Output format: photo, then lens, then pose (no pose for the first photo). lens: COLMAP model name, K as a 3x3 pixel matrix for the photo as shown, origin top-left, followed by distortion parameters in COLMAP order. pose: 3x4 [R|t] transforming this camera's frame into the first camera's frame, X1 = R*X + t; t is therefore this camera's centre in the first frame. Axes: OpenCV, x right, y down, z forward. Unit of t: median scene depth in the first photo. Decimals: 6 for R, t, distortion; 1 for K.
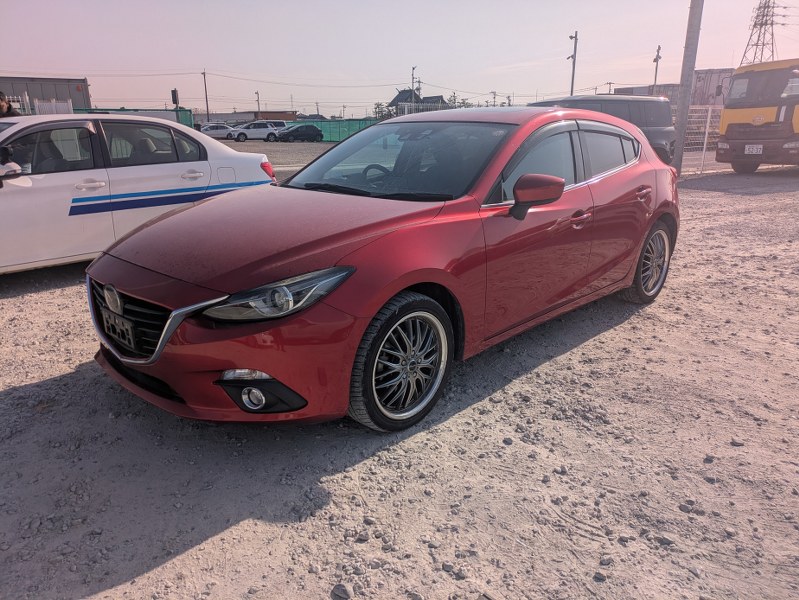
lens RADIAL K [[578.9, 0, 402.3], [0, 578.9, 297.2], [0, 0, 1]] dist [0.055770, -0.038227]
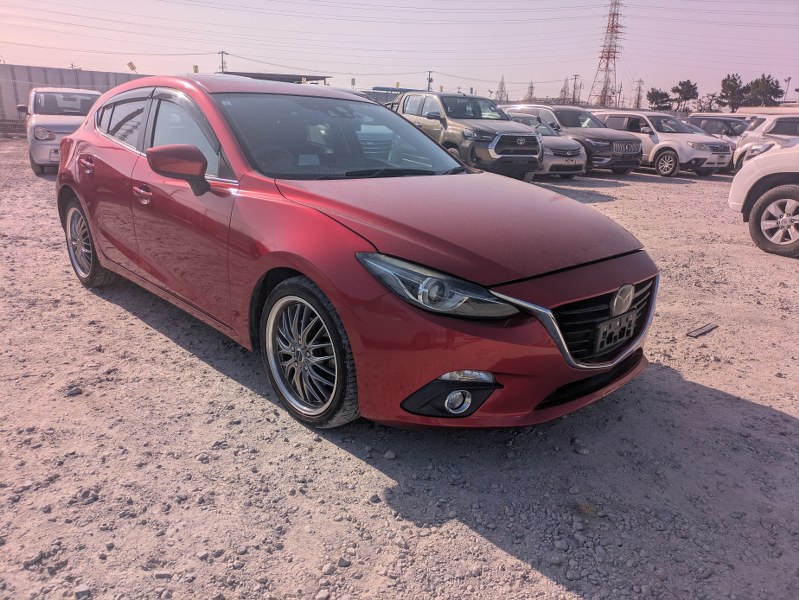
lens RADIAL K [[598.3, 0, 403.5], [0, 598.3, 302.7], [0, 0, 1]] dist [0.029865, -0.004610]
pose [[0.034454, -0.291422, 0.955974, -0.509683], [0.237924, 0.931432, 0.275365, -0.121117], [-0.970672, 0.217962, 0.101428, 0.448282]]
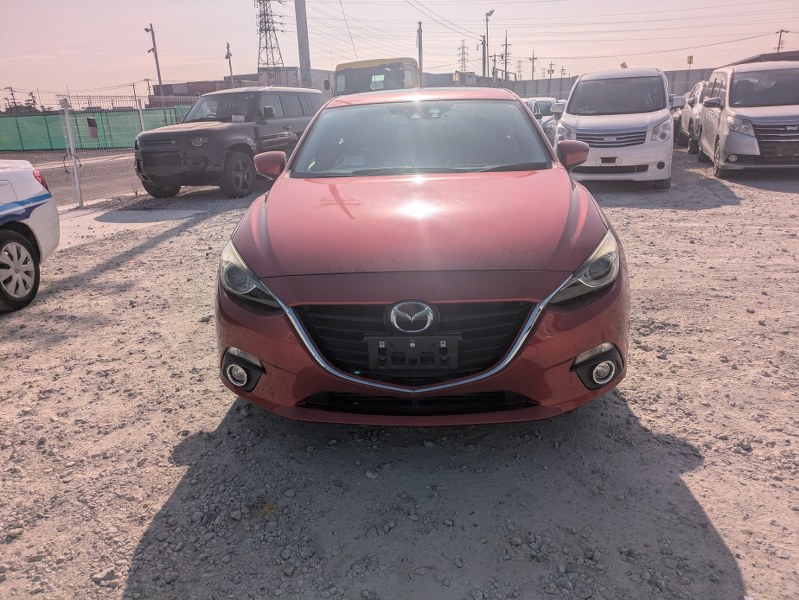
lens RADIAL K [[590.3, 0, 381.1], [0, 590.3, 286.5], [0, 0, 1]] dist [0.022342, -0.002159]
pose [[0.767497, -0.209078, 0.605998, -0.363081], [0.218483, 0.974035, 0.059347, -0.034839], [-0.602672, 0.086852, 0.793249, 0.137550]]
